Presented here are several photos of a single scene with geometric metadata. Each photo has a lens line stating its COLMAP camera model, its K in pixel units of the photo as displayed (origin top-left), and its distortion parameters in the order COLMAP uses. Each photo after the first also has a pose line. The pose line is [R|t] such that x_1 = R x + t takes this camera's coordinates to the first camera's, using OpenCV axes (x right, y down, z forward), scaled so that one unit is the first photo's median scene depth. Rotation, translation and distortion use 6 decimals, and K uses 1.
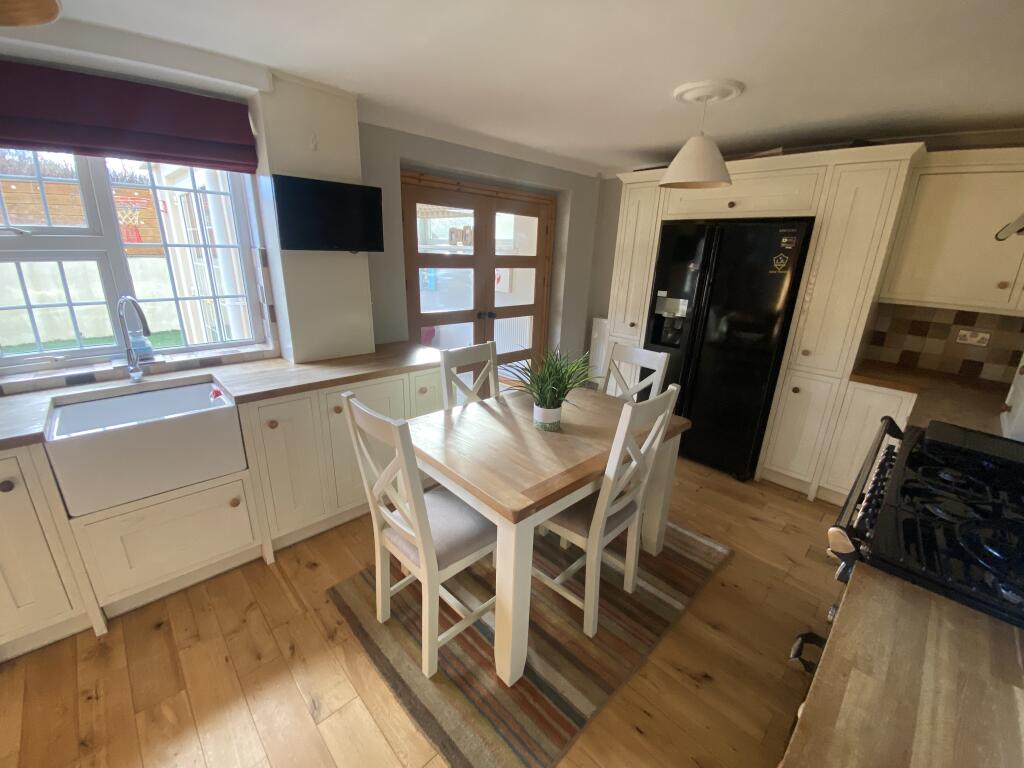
lens RADIAL K [[417.5, 0, 512.0], [0, 417.5, 384.0], [0, 0, 1]] dist [0.031176, -0.024590]
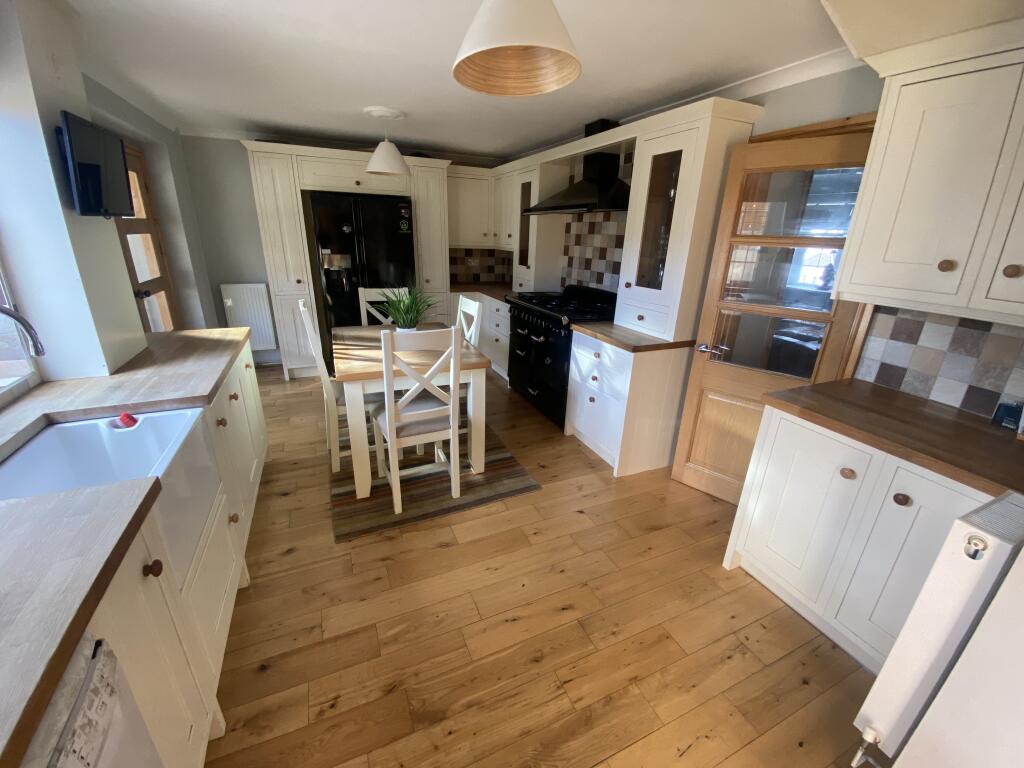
lens RADIAL K [[417.5, 0, 512.0], [0, 417.5, 384.0], [0, 0, 1]] dist [0.031176, -0.024590]
pose [[0.338884, -0.339712, 0.877356, -1.051413], [0.265045, 0.929238, 0.257425, -0.041203], [-0.902723, 0.145302, 0.404943, 0.093660]]
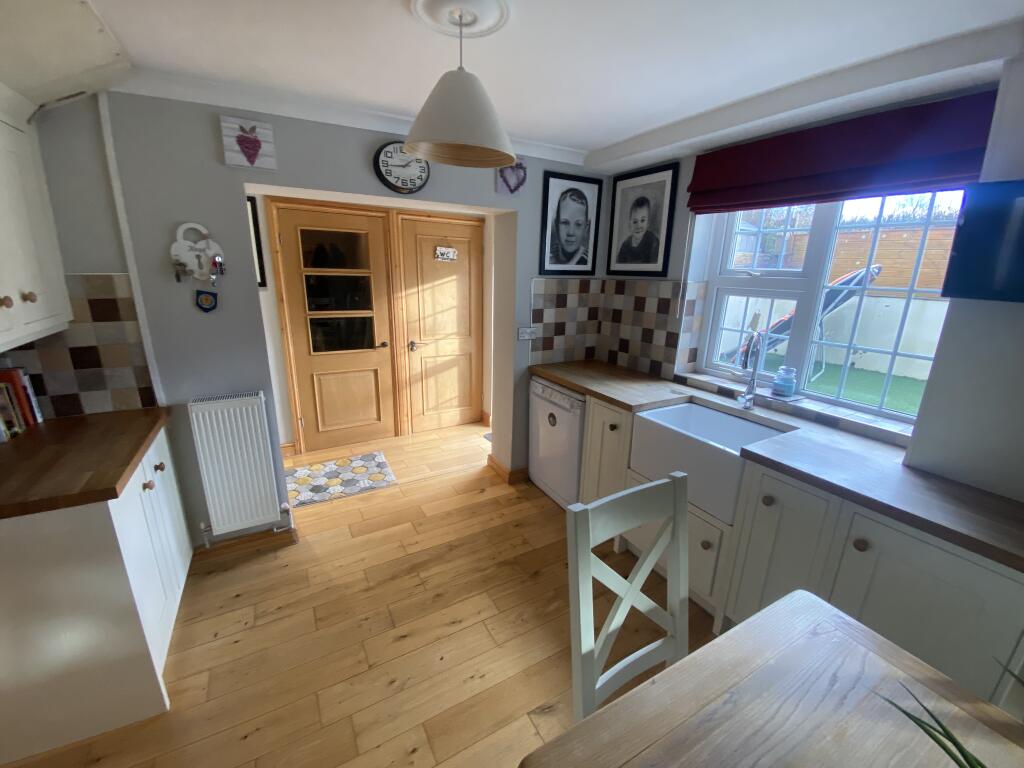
lens RADIAL K [[417.5, 0, 512.0], [0, 417.5, 384.0], [0, 0, 1]] dist [0.031176, -0.024590]
pose [[-0.241146, 0.222709, -0.944590, 0.260376], [-0.322238, 0.899719, 0.294395, -0.179180], [0.915430, 0.375375, -0.145198, 0.553253]]
